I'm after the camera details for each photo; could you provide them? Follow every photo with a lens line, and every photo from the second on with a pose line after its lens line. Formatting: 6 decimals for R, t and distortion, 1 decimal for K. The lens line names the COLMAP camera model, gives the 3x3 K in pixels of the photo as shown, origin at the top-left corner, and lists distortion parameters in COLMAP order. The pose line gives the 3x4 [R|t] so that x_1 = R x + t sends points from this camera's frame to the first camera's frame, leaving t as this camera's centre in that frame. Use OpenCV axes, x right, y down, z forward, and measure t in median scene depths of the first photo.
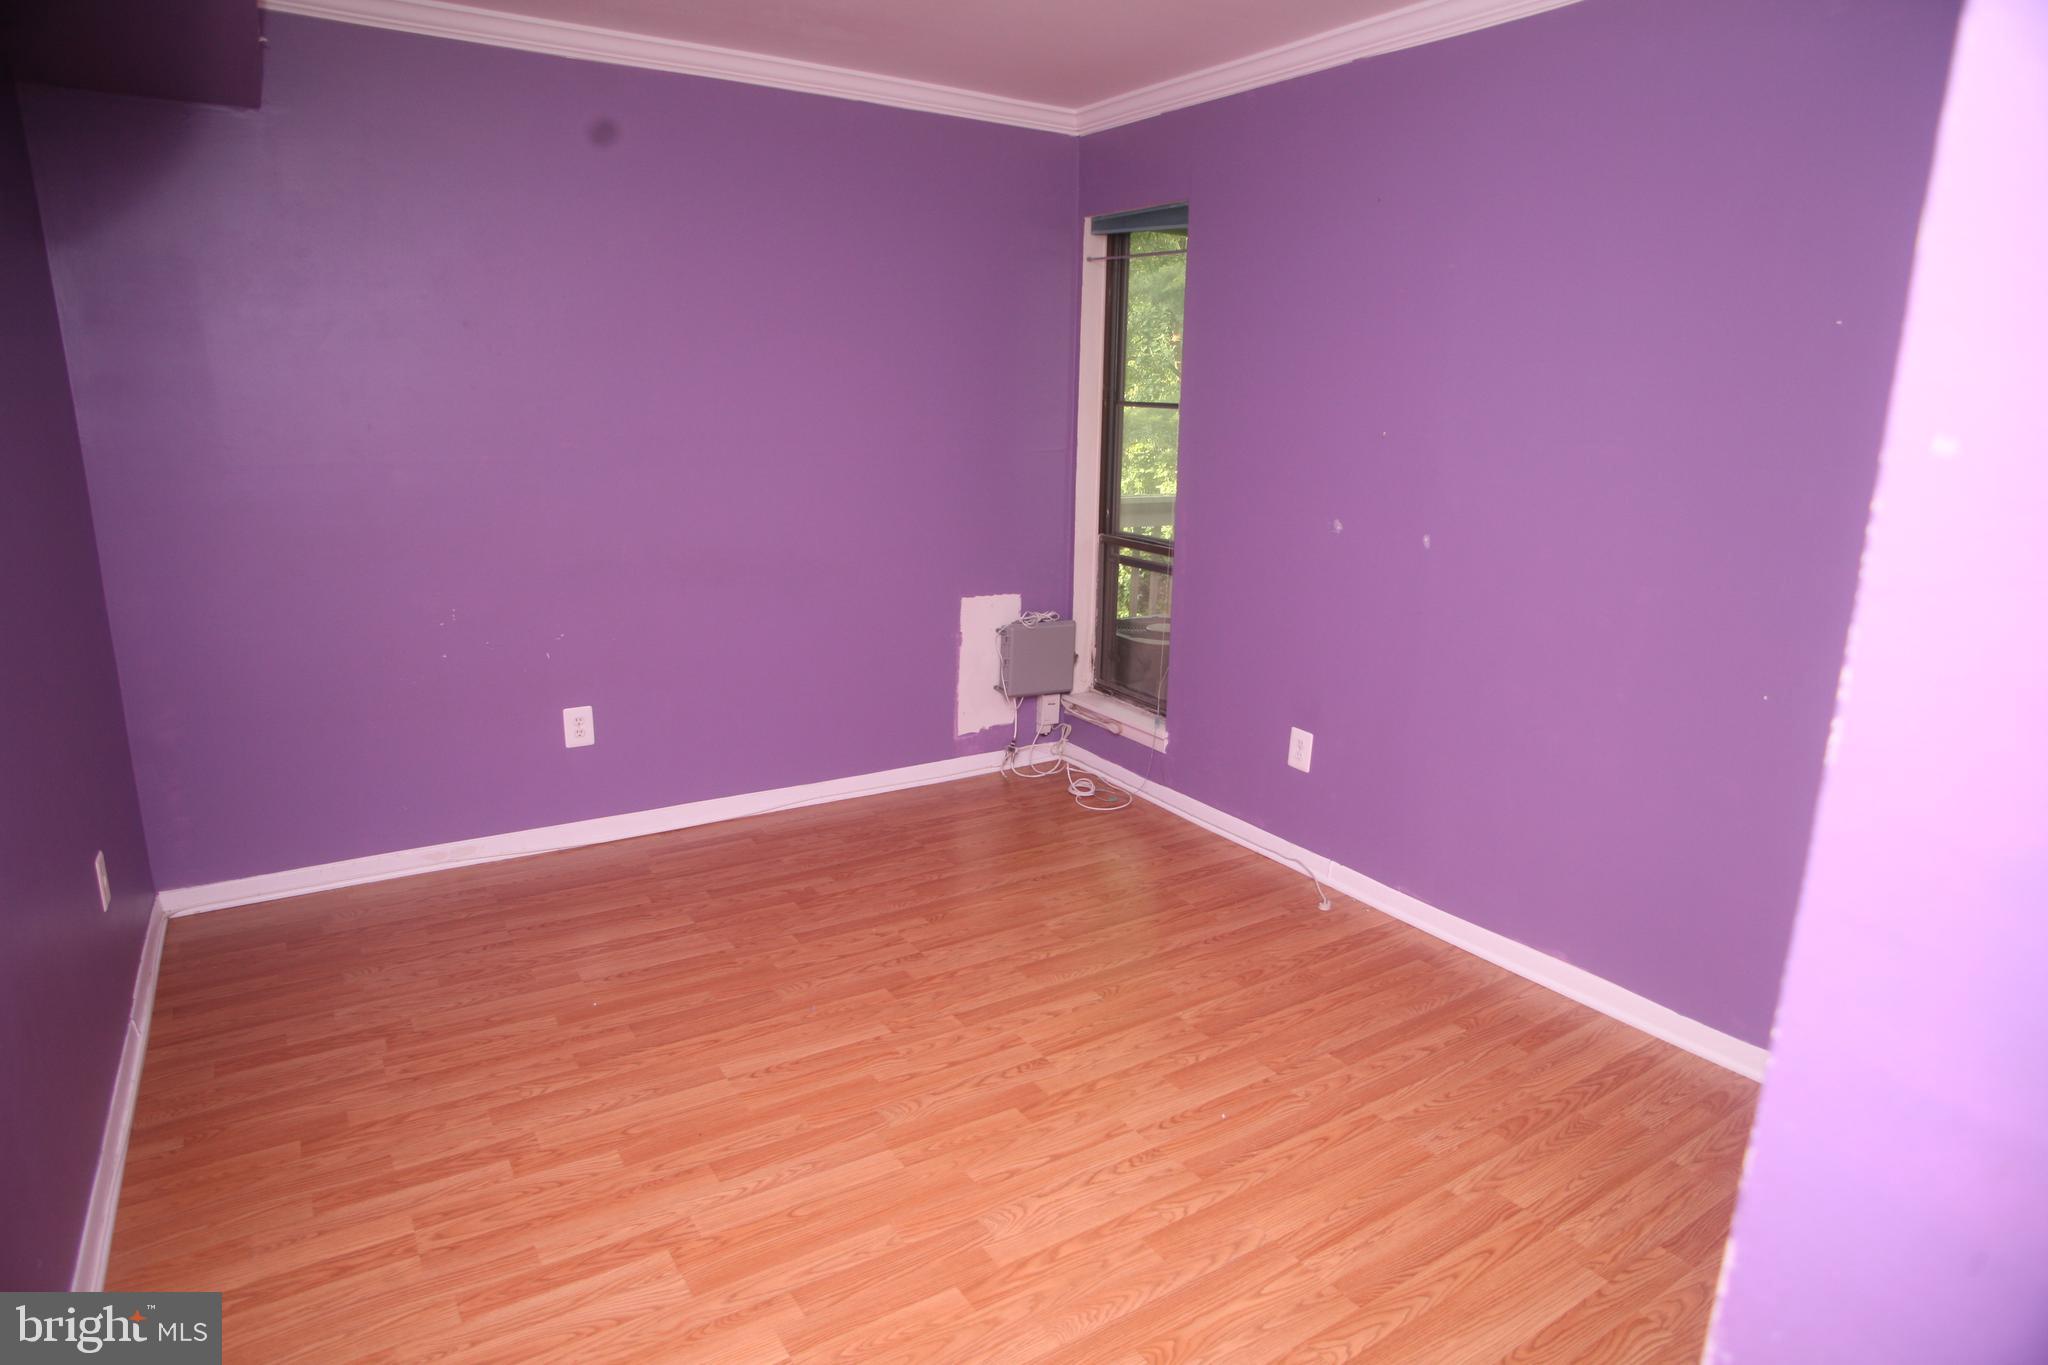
lens RADIAL K [[1179.3, 0, 1019.5], [0, 1179.3, 675.0], [0, 0, 1]] dist [-0.112786, 0.069551]
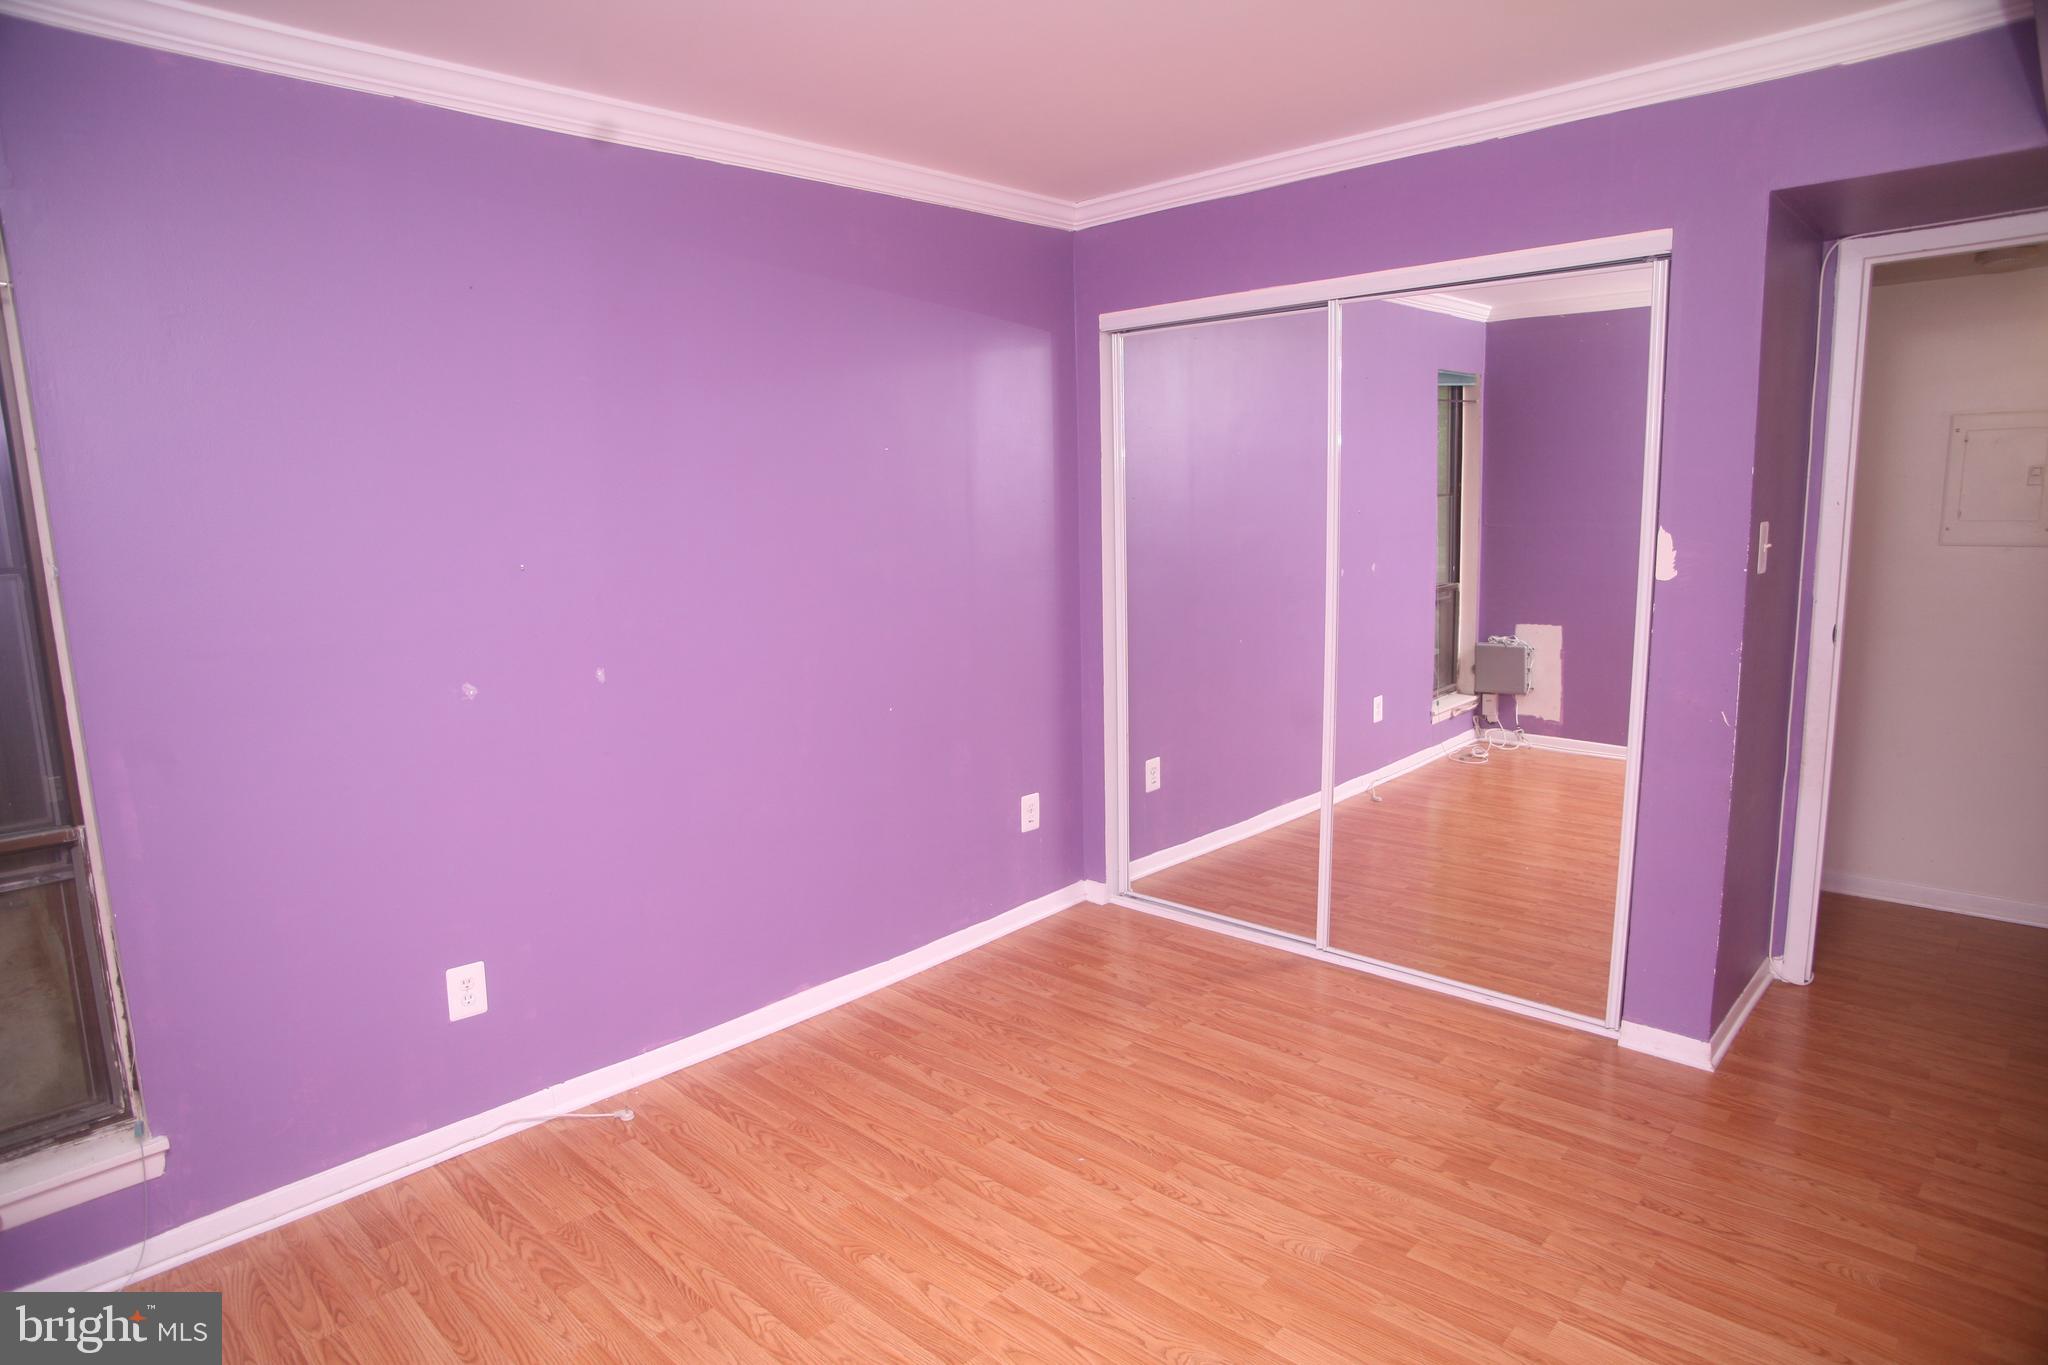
lens RADIAL K [[1179.3, 0, 1019.5], [0, 1179.3, 675.0], [0, 0, 1]] dist [-0.112786, 0.069551]
pose [[-0.237231, -0.156622, 0.958744, -0.673272], [0.249825, 0.943889, 0.216012, -0.257701], [-0.938780, 0.290763, -0.184792, 0.962839]]
